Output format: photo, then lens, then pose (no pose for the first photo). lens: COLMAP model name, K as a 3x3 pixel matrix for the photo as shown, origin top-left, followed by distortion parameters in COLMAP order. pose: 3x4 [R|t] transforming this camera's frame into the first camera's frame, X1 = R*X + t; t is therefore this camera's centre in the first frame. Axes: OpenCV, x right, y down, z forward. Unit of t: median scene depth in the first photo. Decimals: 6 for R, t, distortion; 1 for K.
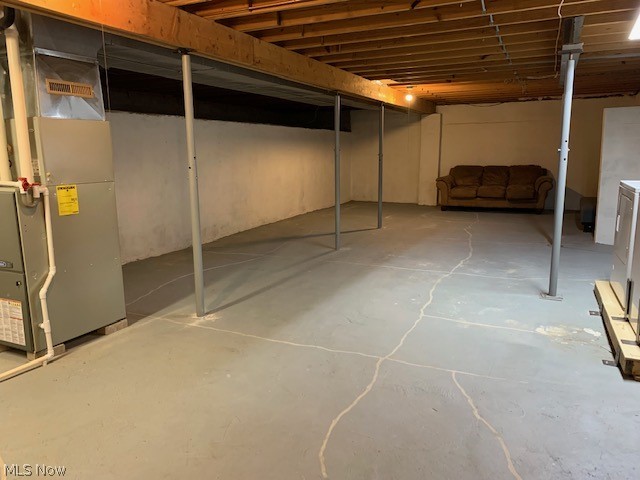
lens RADIAL K [[492.9, 0, 320.0], [0, 492.9, 240.0], [0, 0, 1]] dist [0.055434, -0.059662]
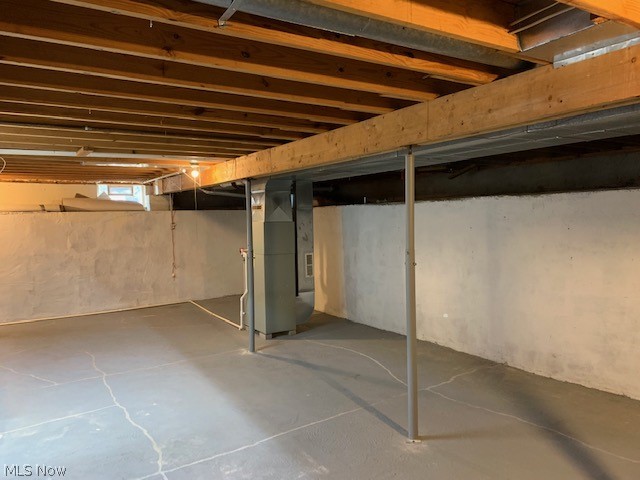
lens RADIAL K [[492.9, 0, 320.0], [0, 492.9, 240.0], [0, 0, 1]] dist [0.055434, -0.059662]
pose [[-0.557001, 0.057106, -0.828546, 0.609292], [-0.121973, 0.981191, 0.149625, -0.299420], [0.821506, 0.184401, -0.539559, 1.368609]]
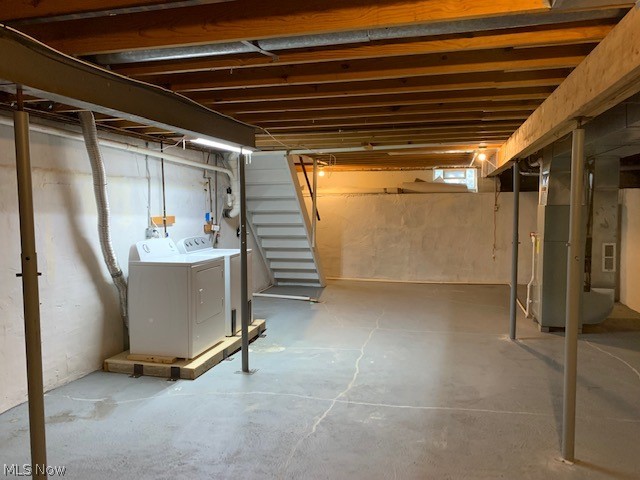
lens RADIAL K [[492.9, 0, 320.0], [0, 492.9, 240.0], [0, 0, 1]] dist [0.055434, -0.059662]
pose [[-0.985800, 0.025860, -0.165922, 0.388245], [-0.016276, 0.968705, 0.247682, -0.338781], [0.167134, 0.246865, -0.954528, 1.594243]]
